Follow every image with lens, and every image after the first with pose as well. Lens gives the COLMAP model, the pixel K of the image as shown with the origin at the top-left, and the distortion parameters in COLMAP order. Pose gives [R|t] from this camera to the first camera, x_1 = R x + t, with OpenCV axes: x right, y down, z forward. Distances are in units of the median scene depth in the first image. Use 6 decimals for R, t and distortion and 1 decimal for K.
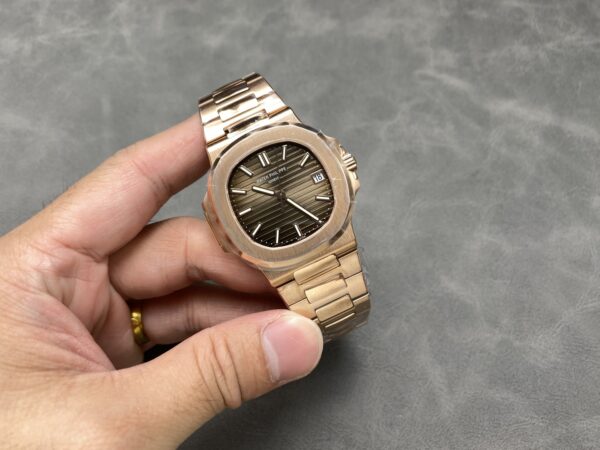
lens RADIAL K [[433.8, 0, 300.0], [0, 433.8, 225.0], [0, 0, 1]] dist [0.096871, -0.002028]
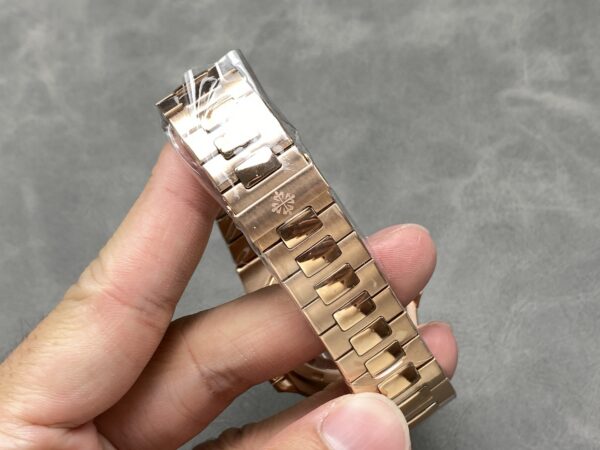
lens RADIAL K [[898.4, 0, 300.0], [0, 898.4, 225.0], [0, 0, 1]] dist [0.253063, -0.768398]
pose [[0.993782, -0.100229, -0.048499, 0.018984], [0.093890, 0.988459, -0.118883, -0.031873], [0.059855, 0.113591, 0.991723, -0.304124]]
